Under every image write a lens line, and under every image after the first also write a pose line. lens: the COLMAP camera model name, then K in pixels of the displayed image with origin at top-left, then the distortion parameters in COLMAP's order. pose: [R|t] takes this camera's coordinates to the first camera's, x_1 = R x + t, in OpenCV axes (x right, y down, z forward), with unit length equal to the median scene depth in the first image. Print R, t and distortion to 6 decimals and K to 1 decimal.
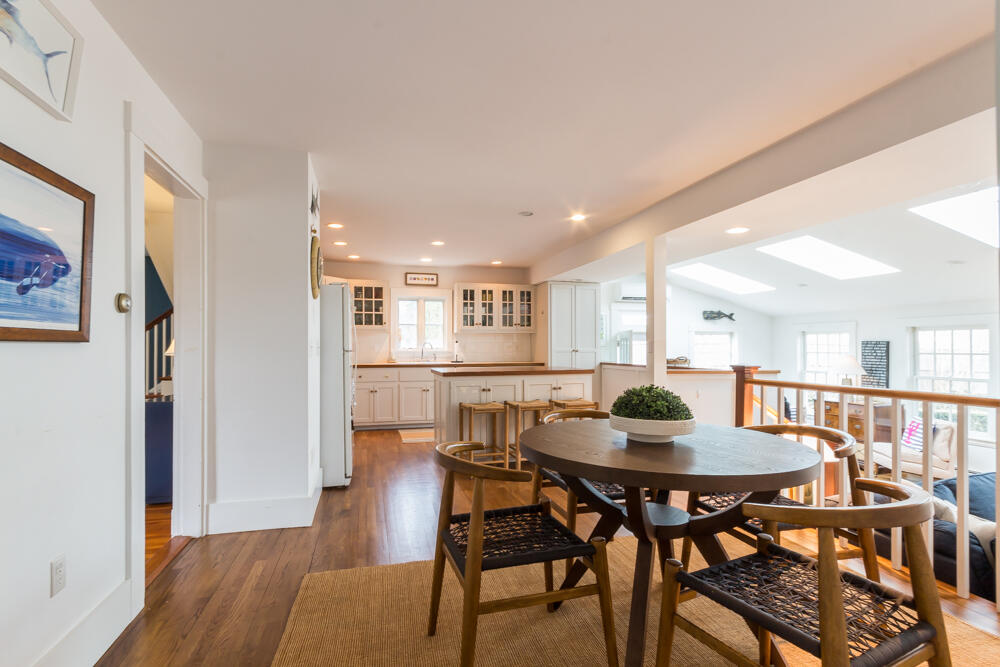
lens RADIAL K [[467.9, 0, 493.5], [0, 467.9, 349.4], [0, 0, 1]] dist [0.011685, 0.001446]
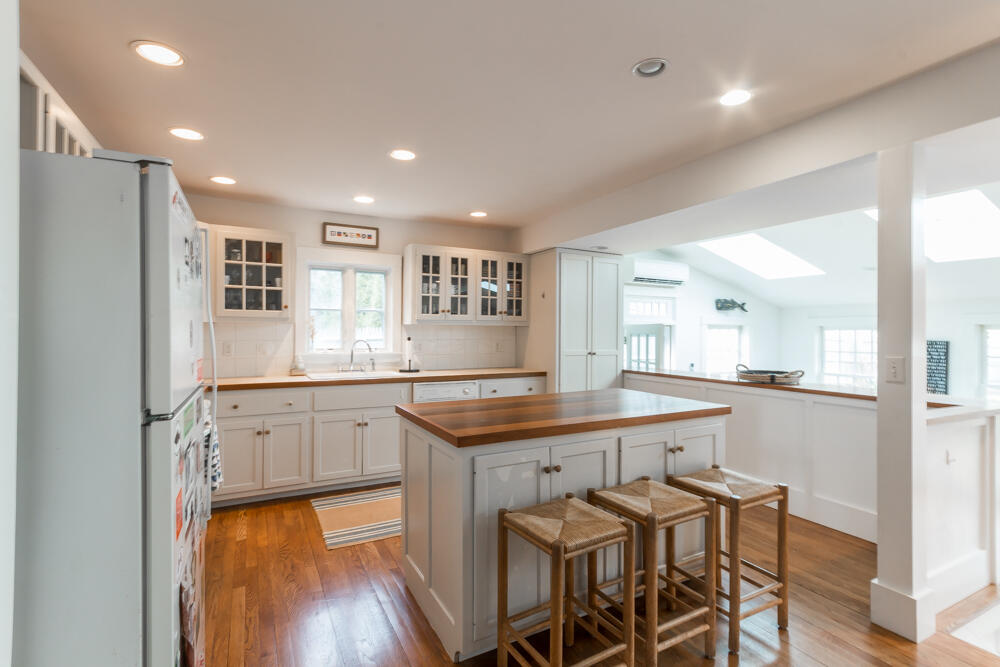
lens RADIAL K [[467.9, 0, 507.3], [0, 467.9, 331.9], [0, 0, 1]] dist [0.011685, 0.001446]
pose [[0.972683, 0.007567, 0.232013, -0.097352], [-0.006334, 0.999962, -0.006058, -0.022753], [-0.232050, 0.004423, 0.972694, 0.366416]]
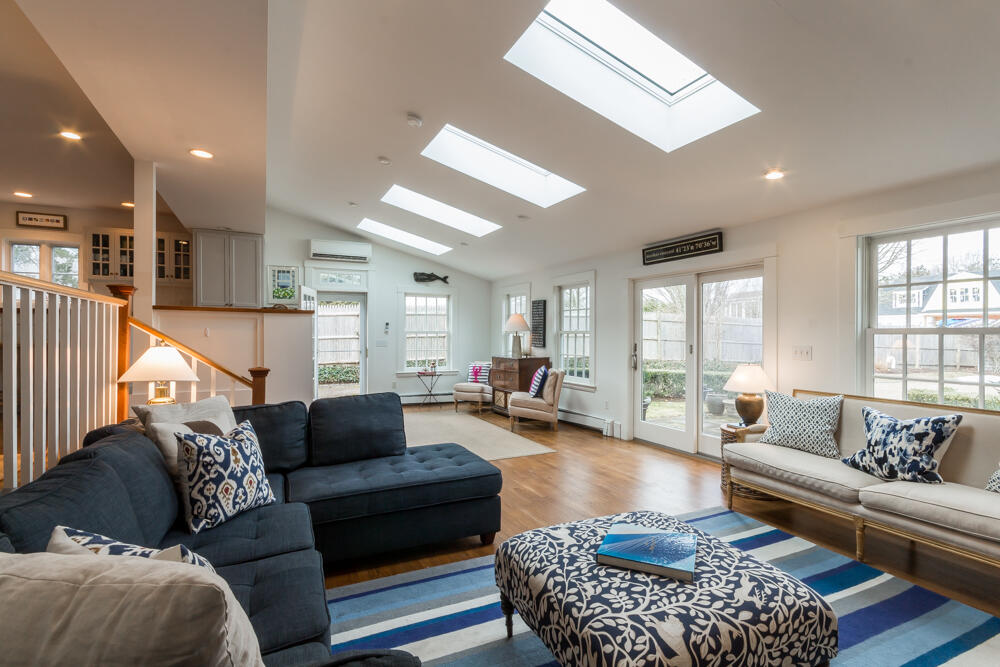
lens RADIAL K [[467.9, 0, 496.0], [0, 467.9, 337.0], [0, 0, 1]] dist [0.011685, 0.001446]
pose [[0.980346, 0.000708, 0.197283, 0.501408], [-0.002093, 0.999975, 0.006814, 0.058145], [-0.197273, -0.007093, 0.980323, -0.025115]]
